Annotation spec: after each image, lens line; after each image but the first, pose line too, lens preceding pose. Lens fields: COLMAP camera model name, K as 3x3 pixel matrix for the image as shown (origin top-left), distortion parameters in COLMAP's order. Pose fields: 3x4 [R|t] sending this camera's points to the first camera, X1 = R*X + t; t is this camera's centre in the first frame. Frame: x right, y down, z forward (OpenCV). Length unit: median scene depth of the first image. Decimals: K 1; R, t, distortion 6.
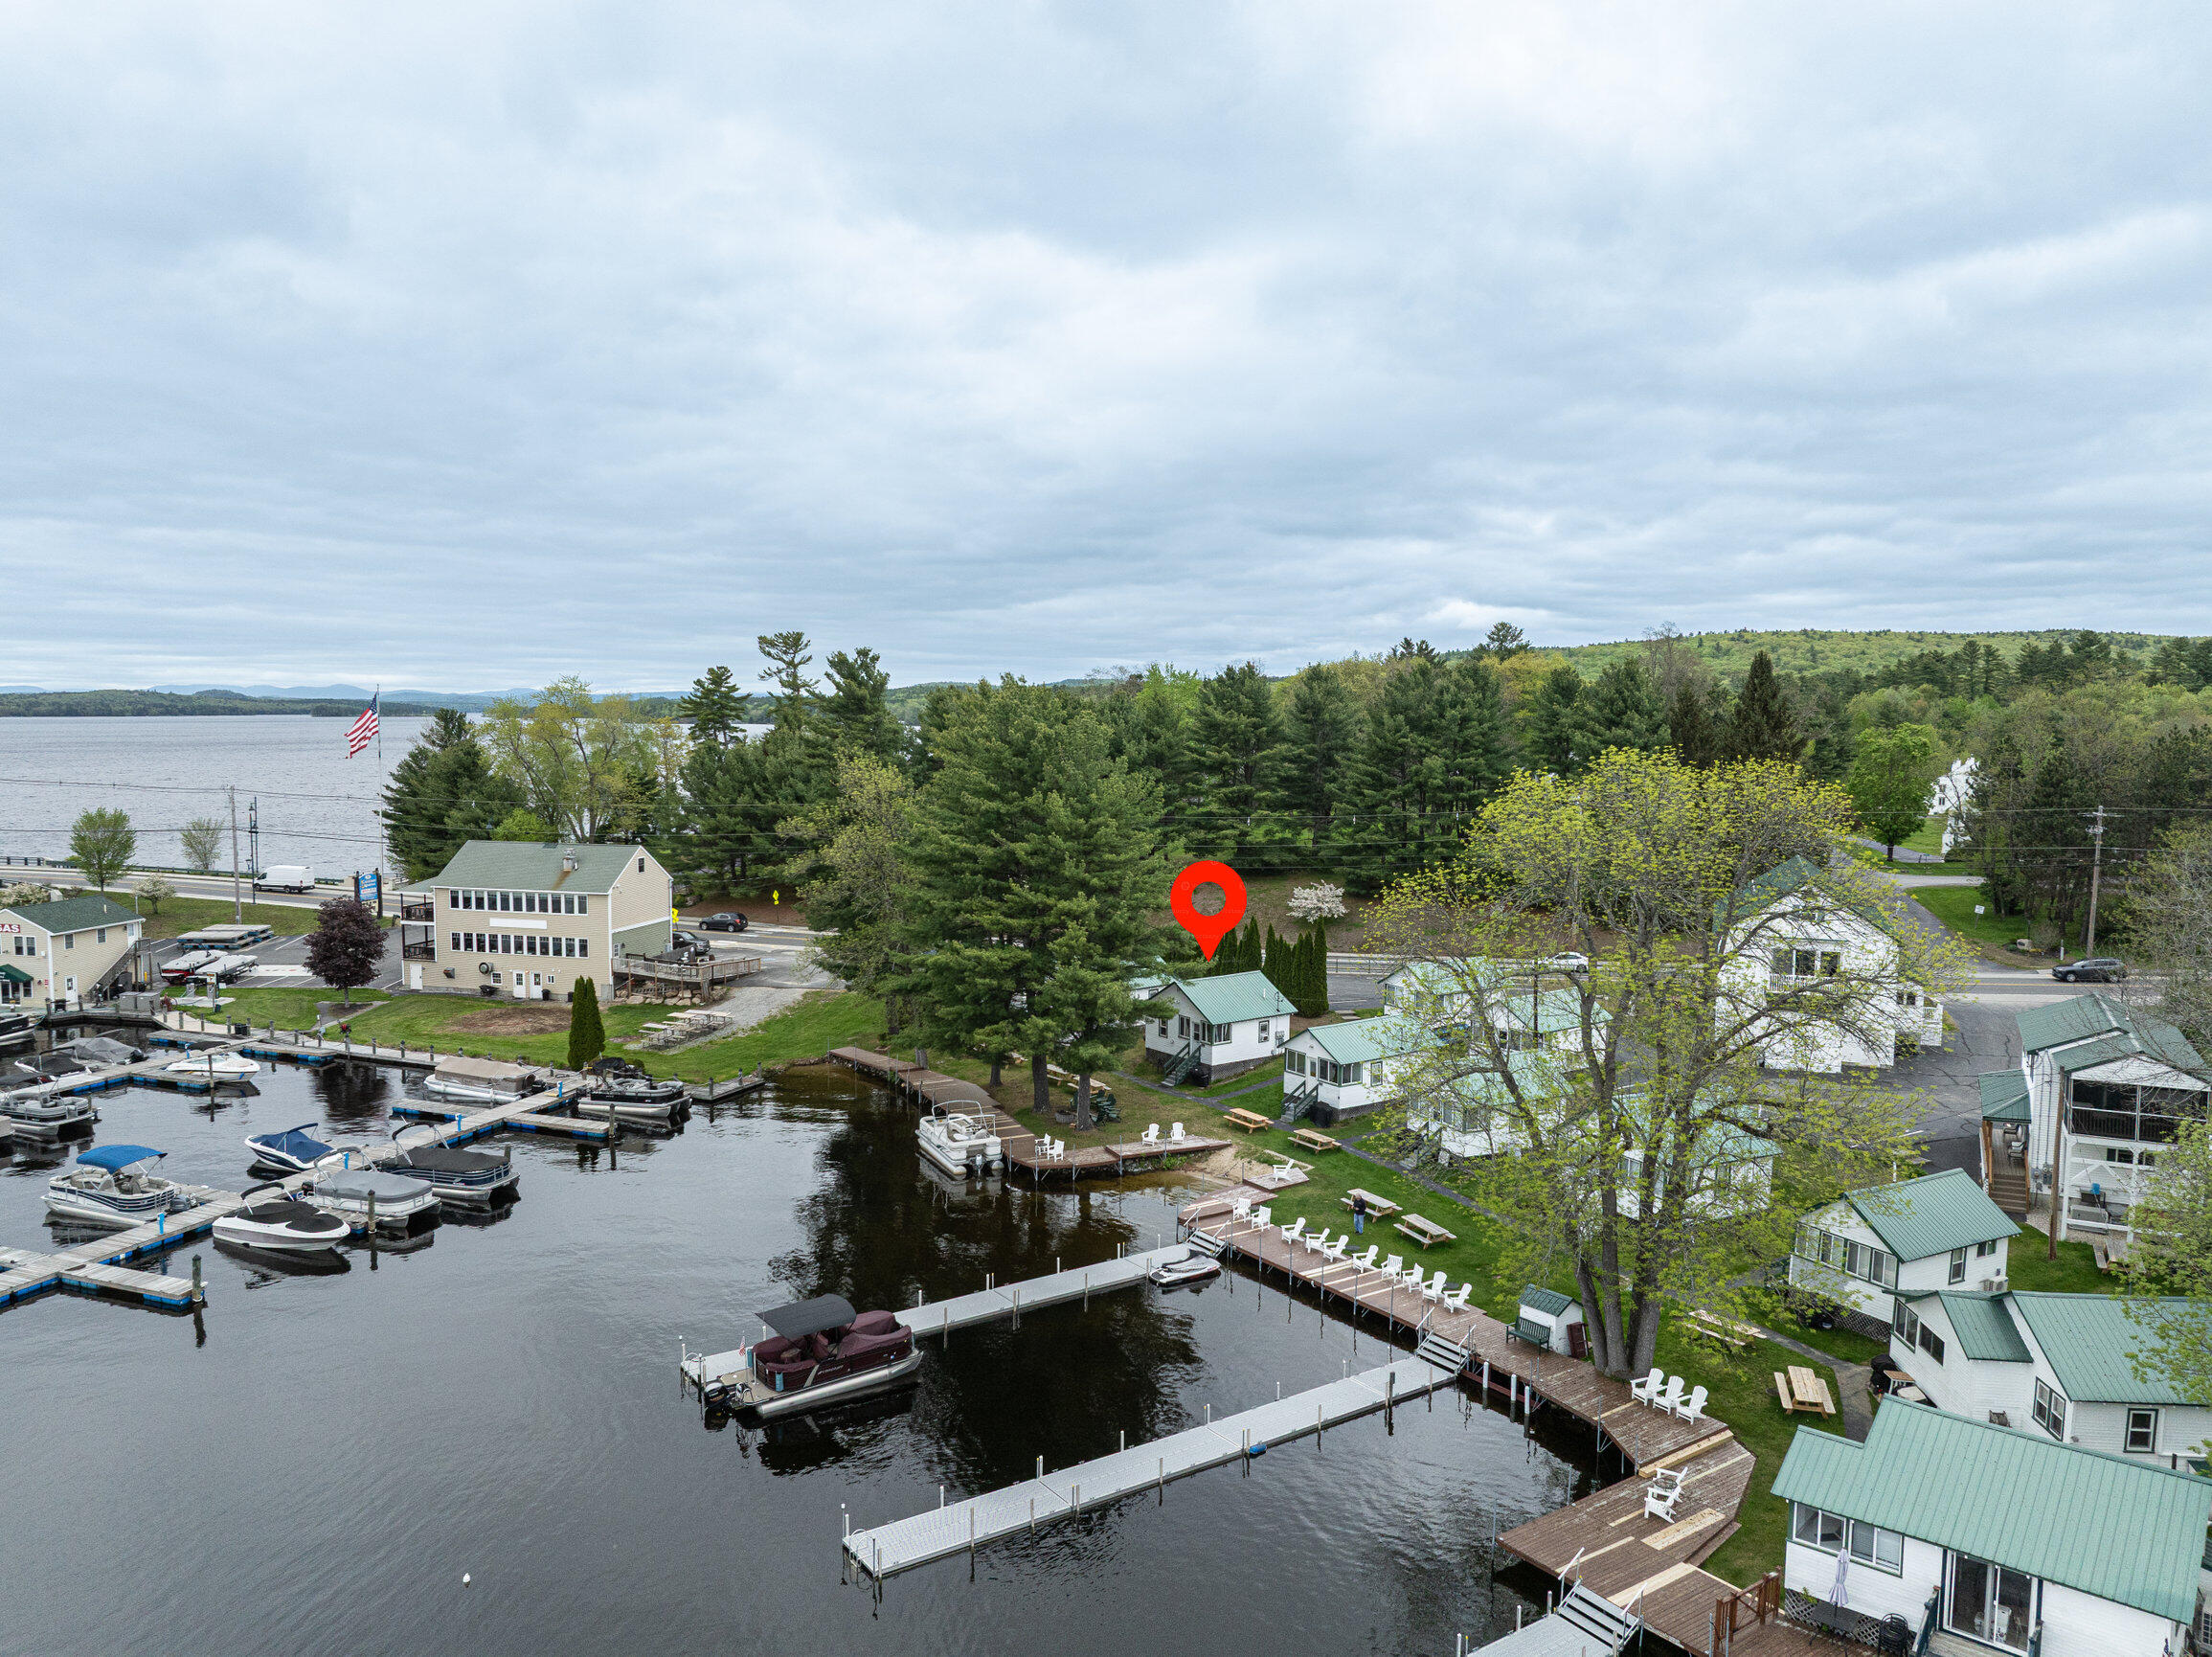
lens RADIAL K [[1559.4, 0, 1106.0], [0, 1559.4, 828.5], [0, 0, 1]] dist [-0.012869, -0.042874]
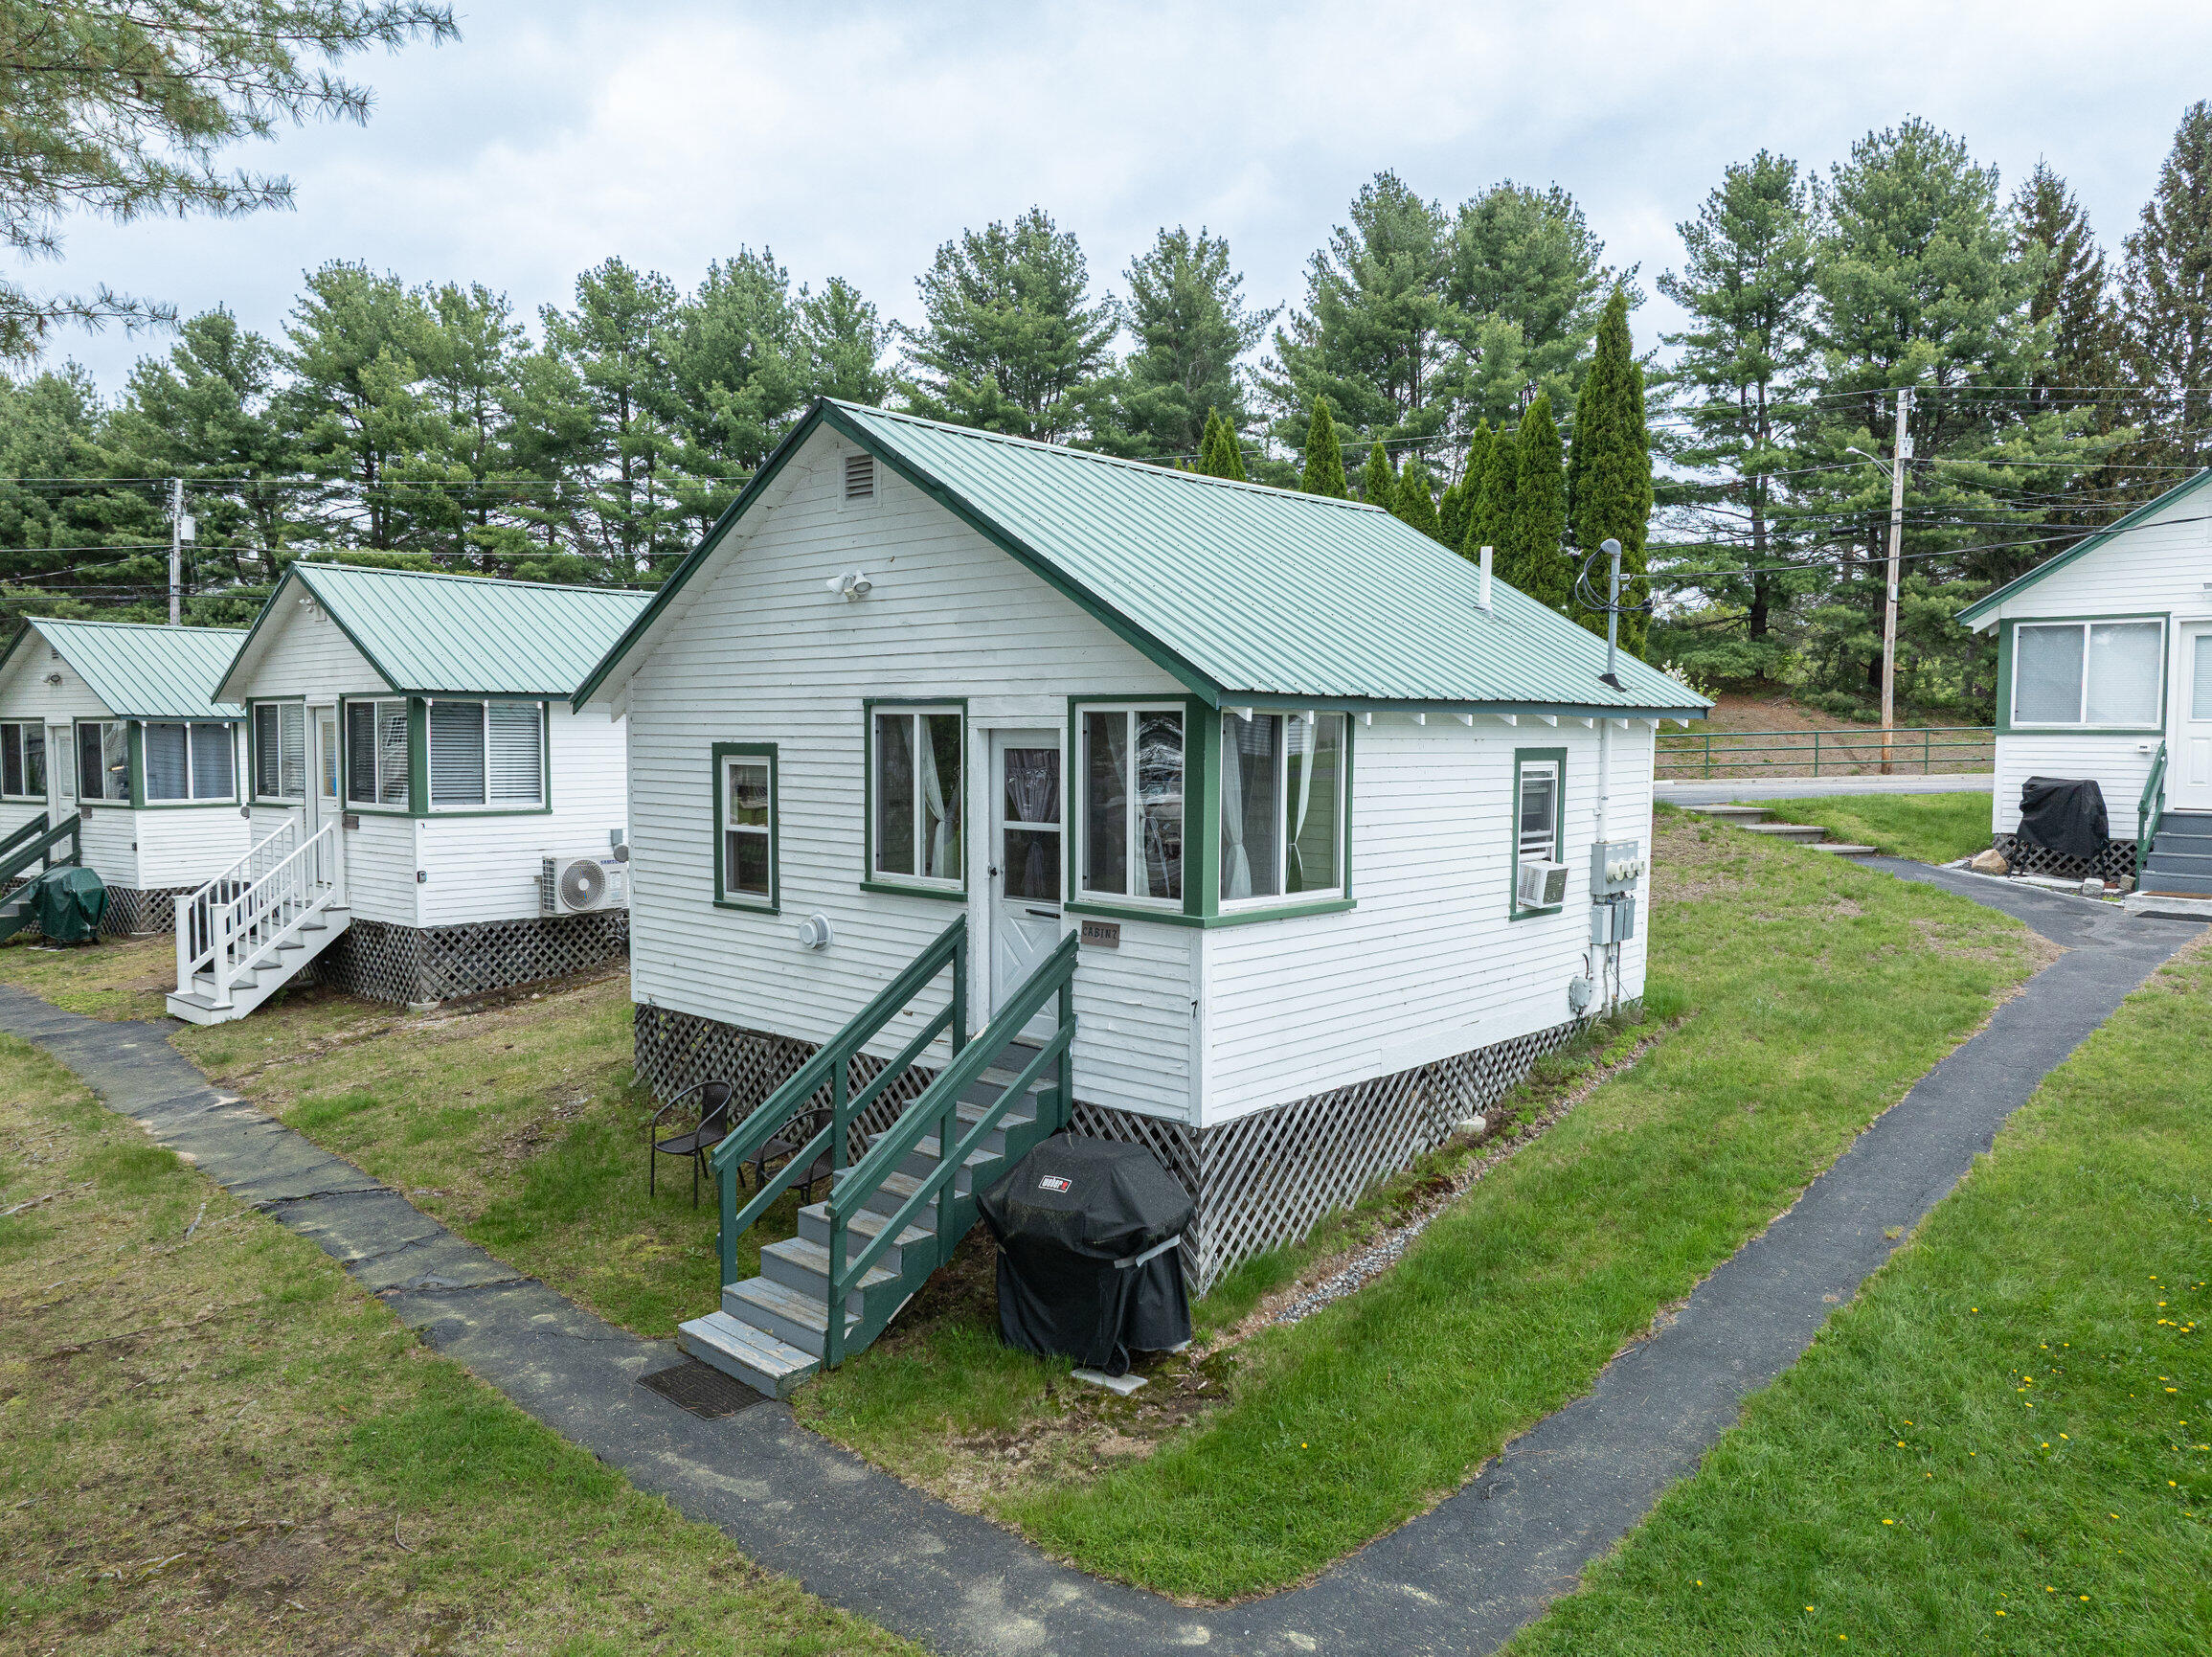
lens RADIAL K [[1559.4, 0, 1106.0], [0, 1559.4, 828.5], [0, 0, 1]] dist [-0.012869, -0.042874]
pose [[0.983922, -0.017142, 0.177772, 0.050669], [0.019795, 0.999717, -0.013158, 0.152634], [-0.177496, 0.016465, 0.983984, 1.027019]]
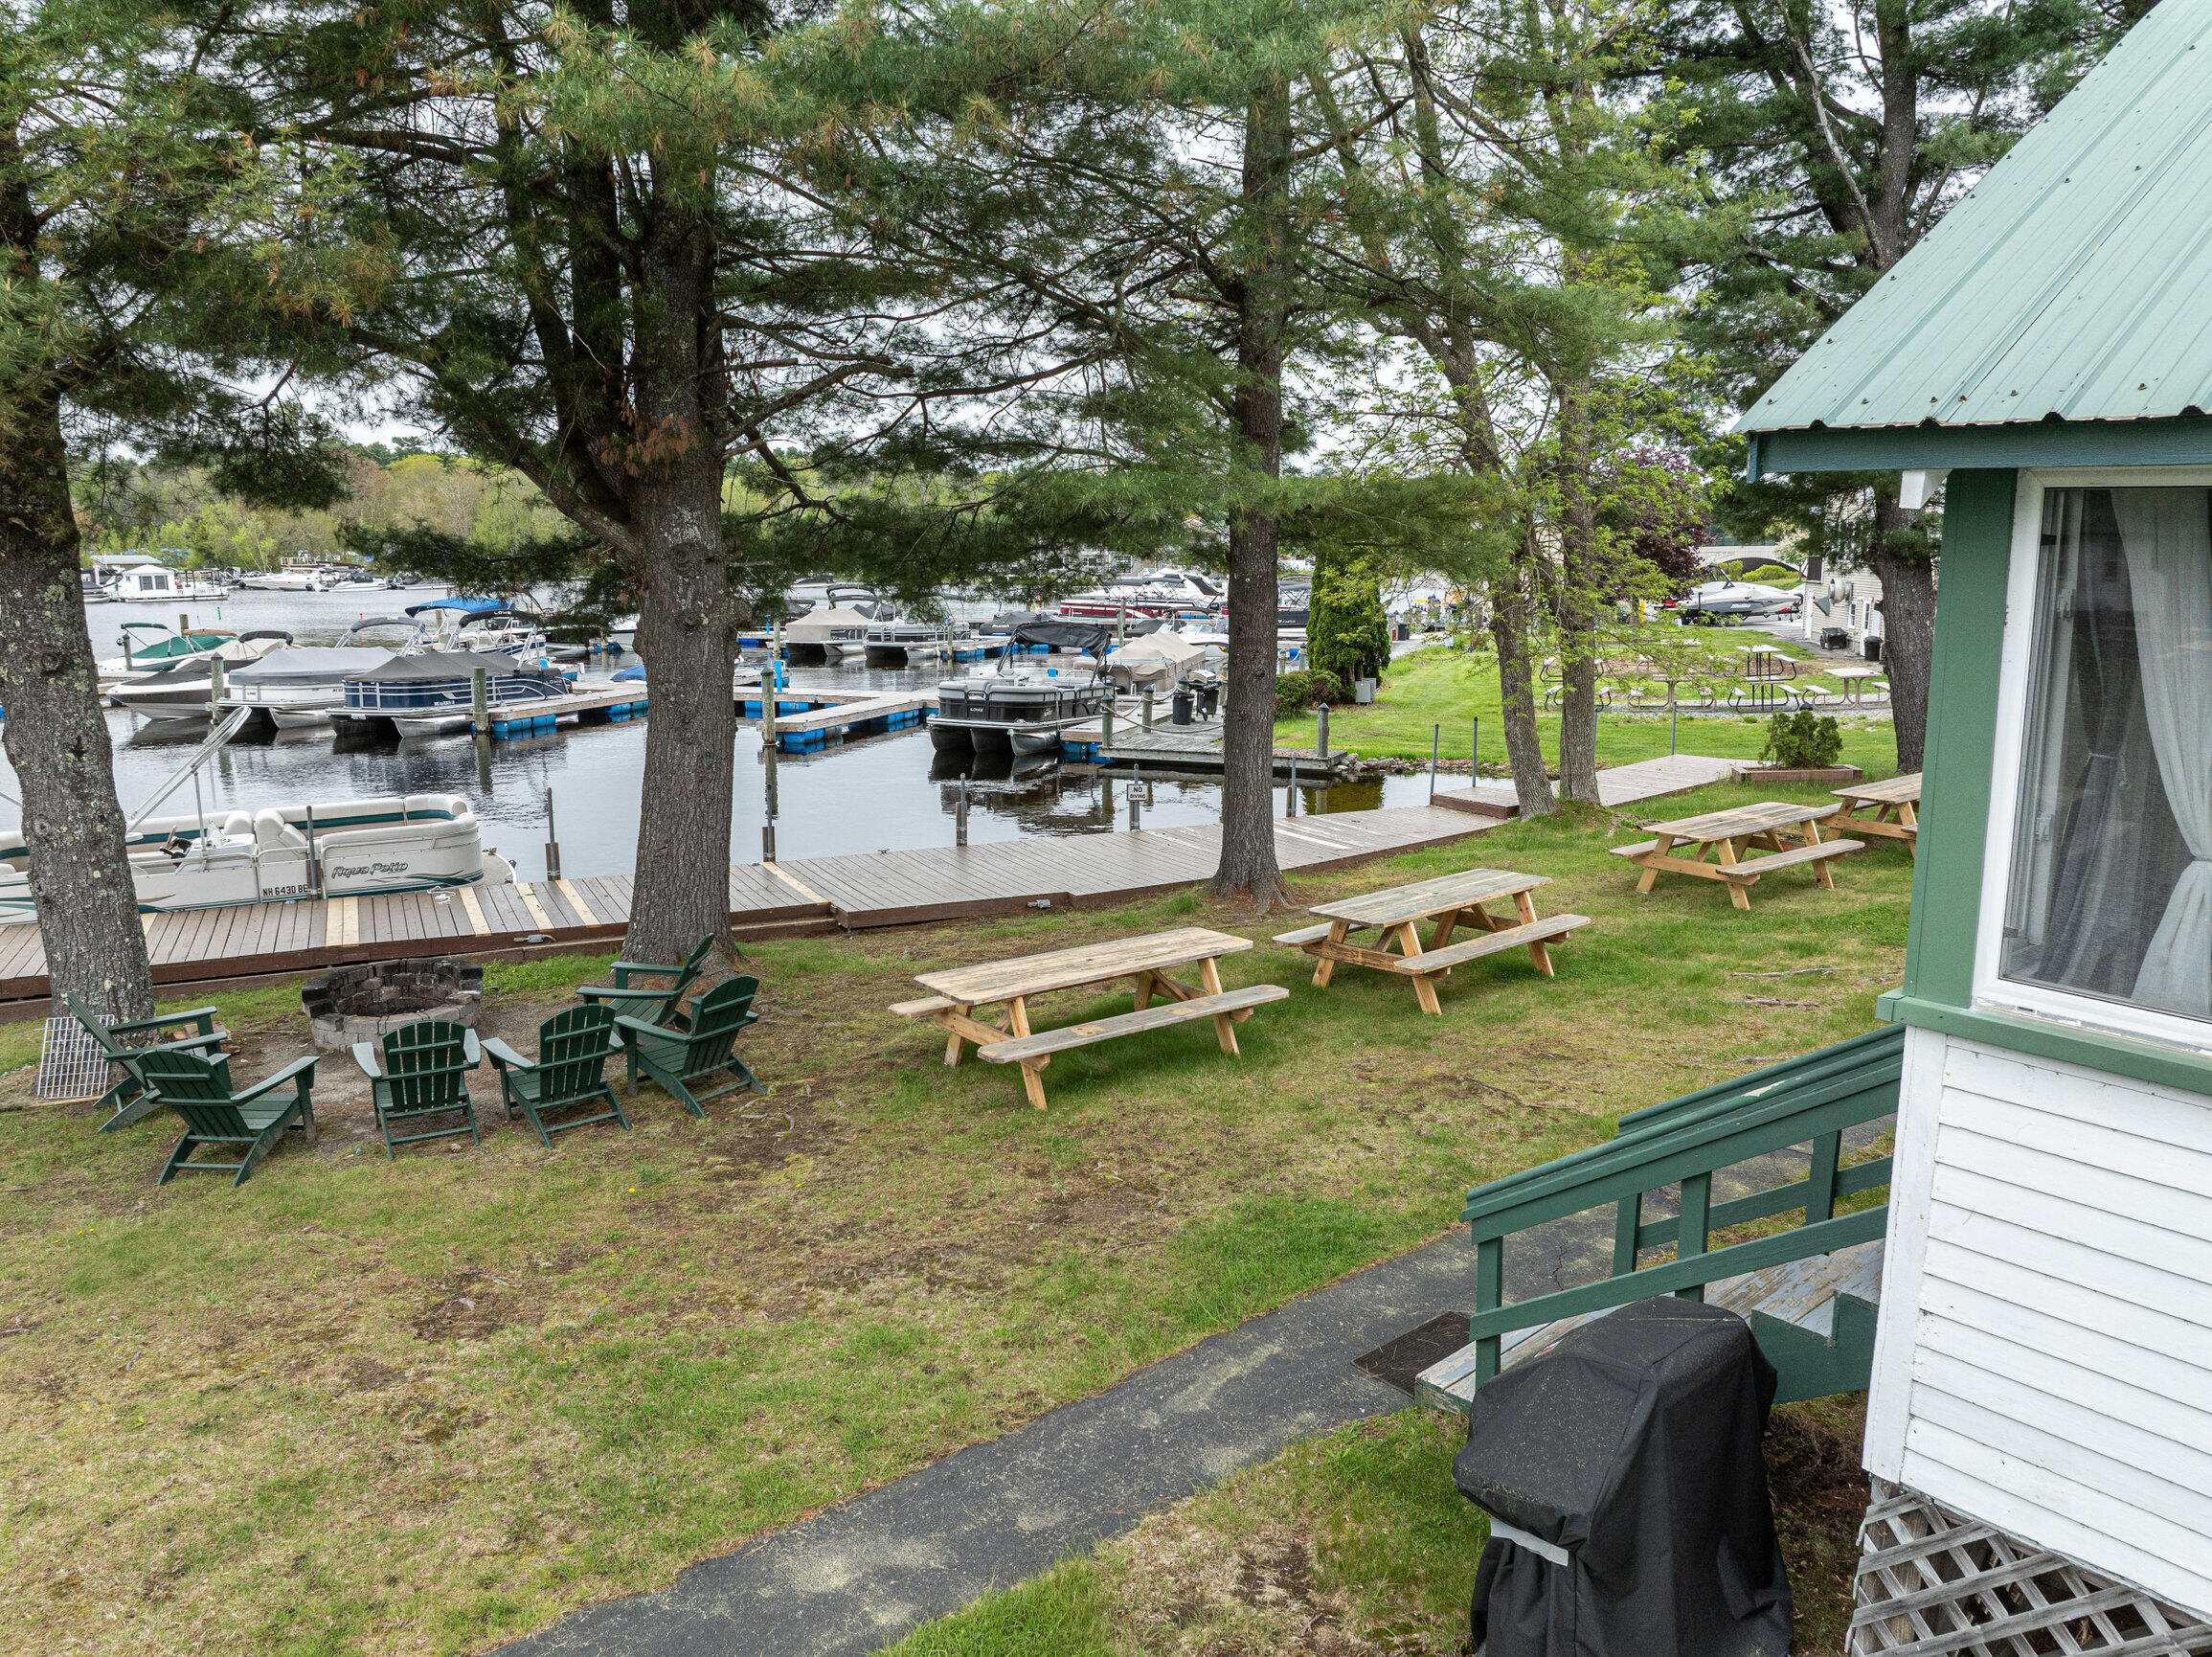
lens RADIAL K [[1559.4, 0, 1106.0], [0, 1559.4, 828.5], [0, 0, 1]] dist [-0.012869, -0.042874]
pose [[0.037252, 0.166907, -0.985269, 0.120711], [-0.079702, 0.983308, 0.163561, 0.147200], [0.996122, 0.072435, 0.049933, 1.109724]]
